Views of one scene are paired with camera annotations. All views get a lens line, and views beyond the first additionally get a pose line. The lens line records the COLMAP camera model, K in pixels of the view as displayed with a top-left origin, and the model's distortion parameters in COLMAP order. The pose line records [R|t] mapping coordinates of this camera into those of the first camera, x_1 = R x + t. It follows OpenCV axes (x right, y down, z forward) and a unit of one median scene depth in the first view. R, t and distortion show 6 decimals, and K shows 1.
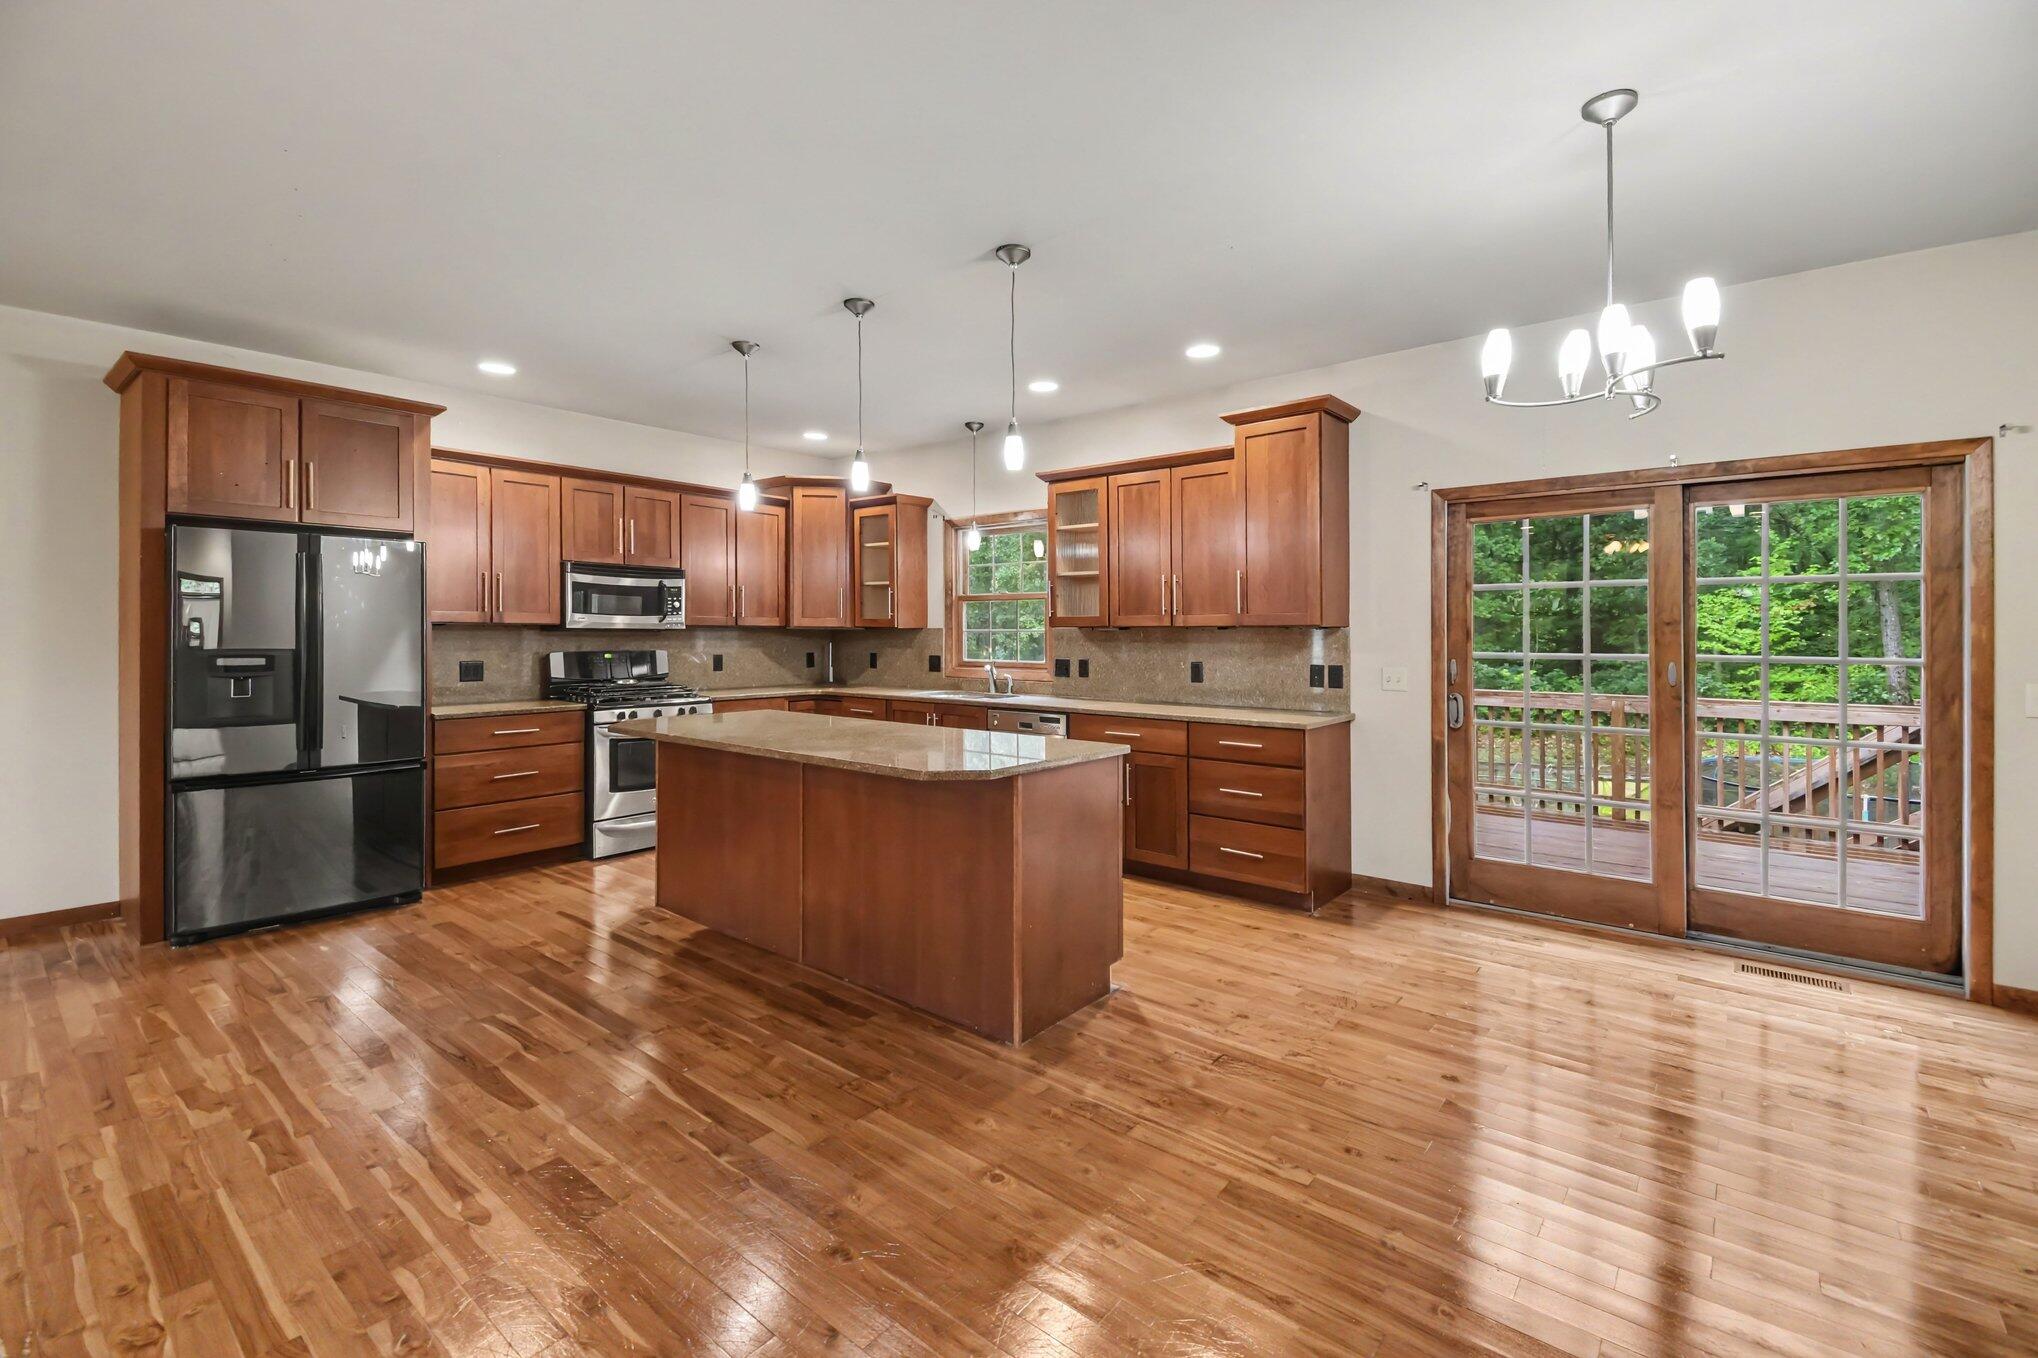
lens RADIAL K [[872.9, 0, 1045.7], [0, 872.9, 669.7], [0, 0, 1]] dist [0.015366, -0.002999]
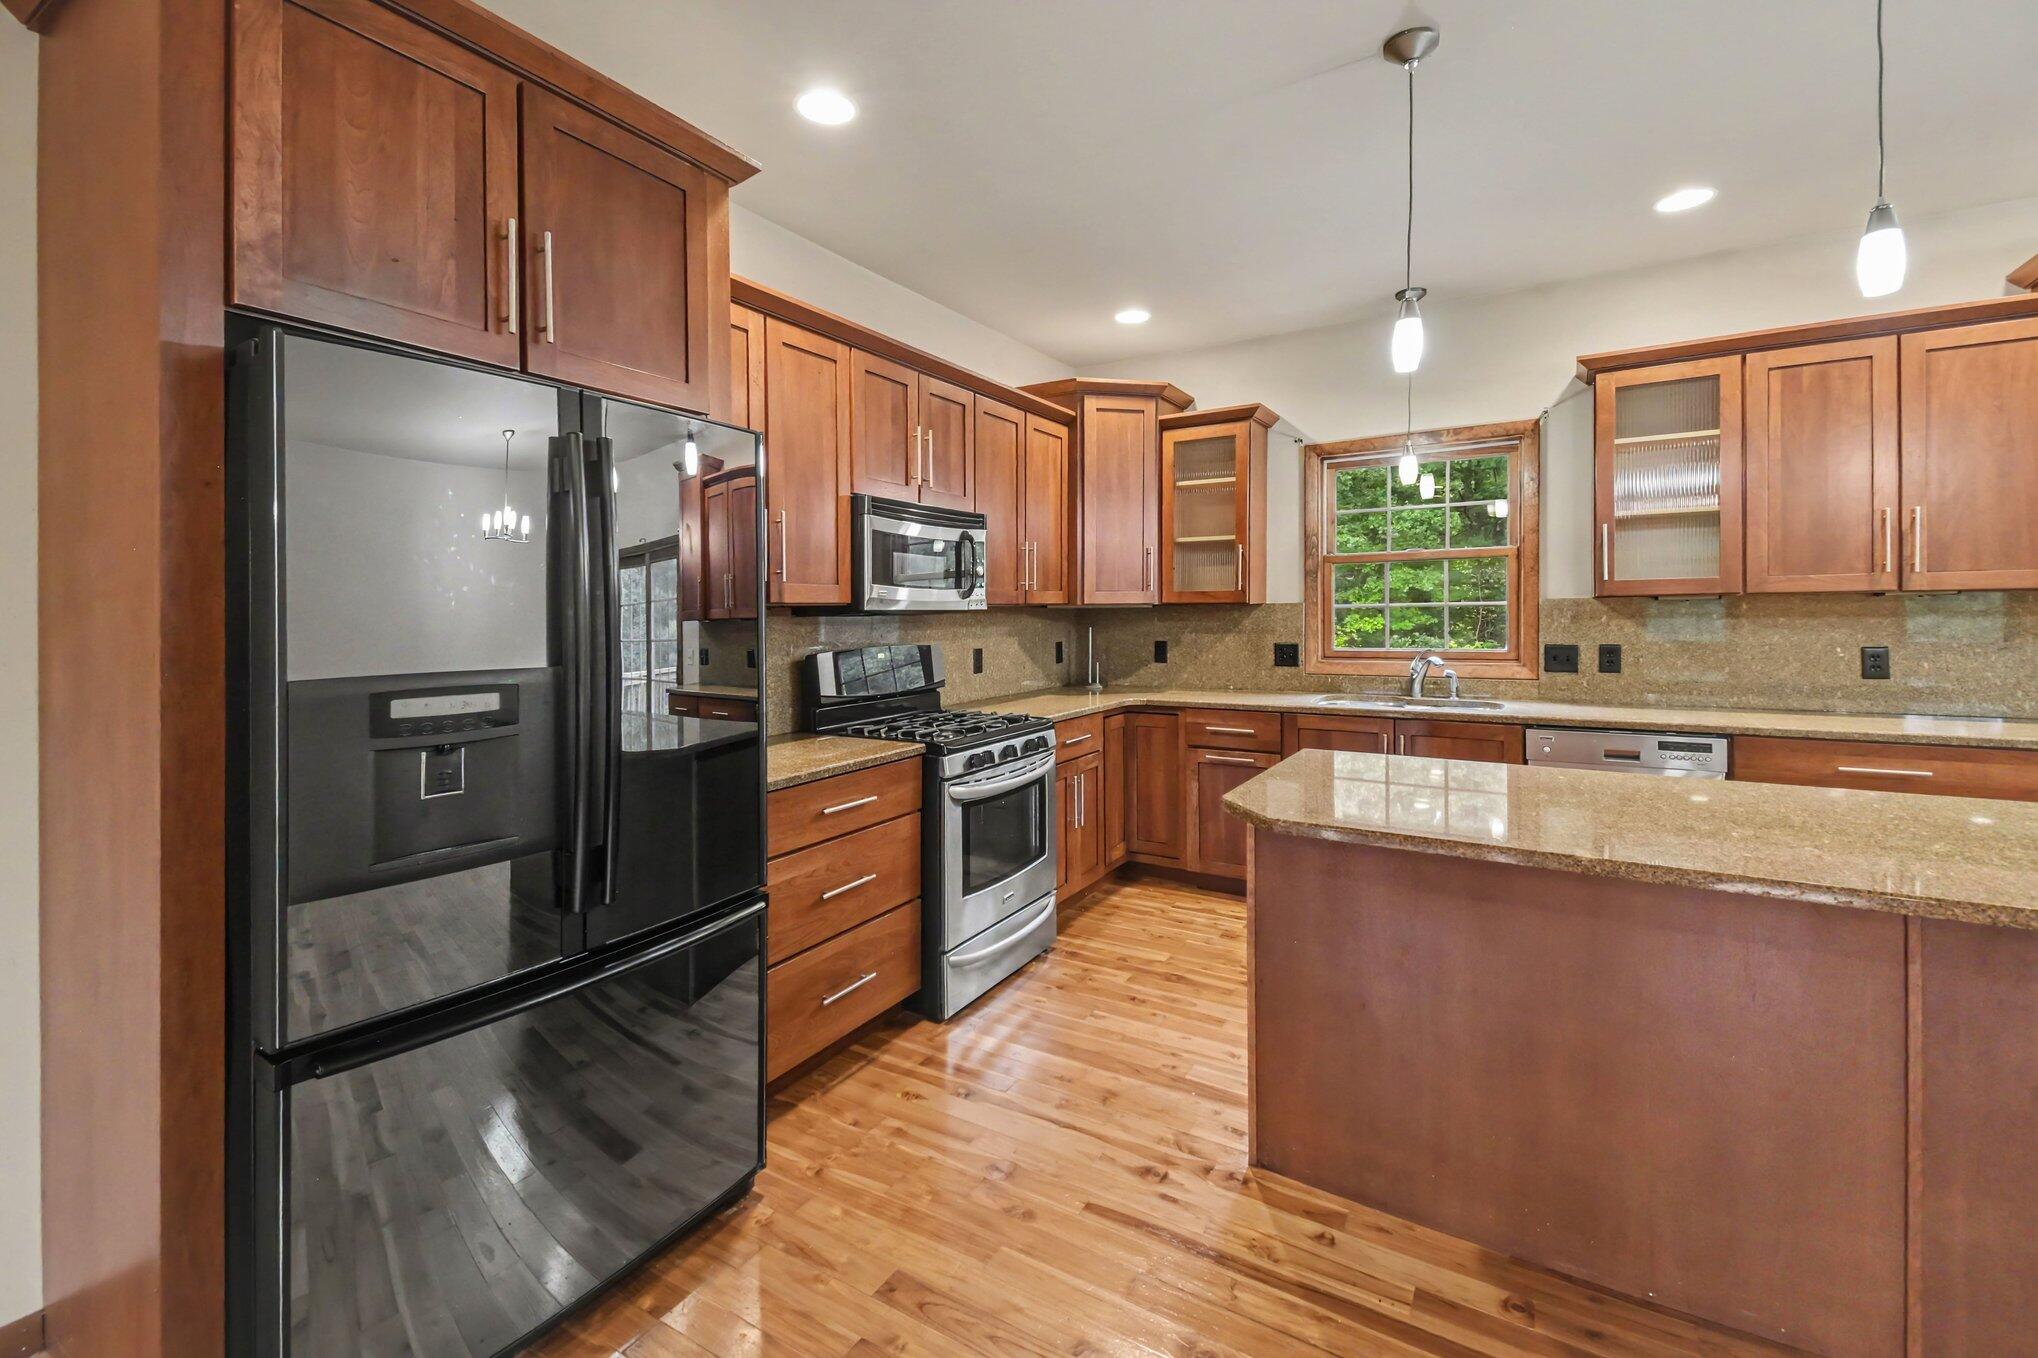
lens RADIAL K [[872.9, 0, 1046.5], [0, 872.9, 634.9], [0, 0, 1]] dist [0.015366, -0.002999]
pose [[0.992758, -0.018405, 0.118713, -0.527037], [0.020287, 0.999687, -0.014663, -0.021681], [-0.118406, 0.016965, 0.992820, 0.444073]]
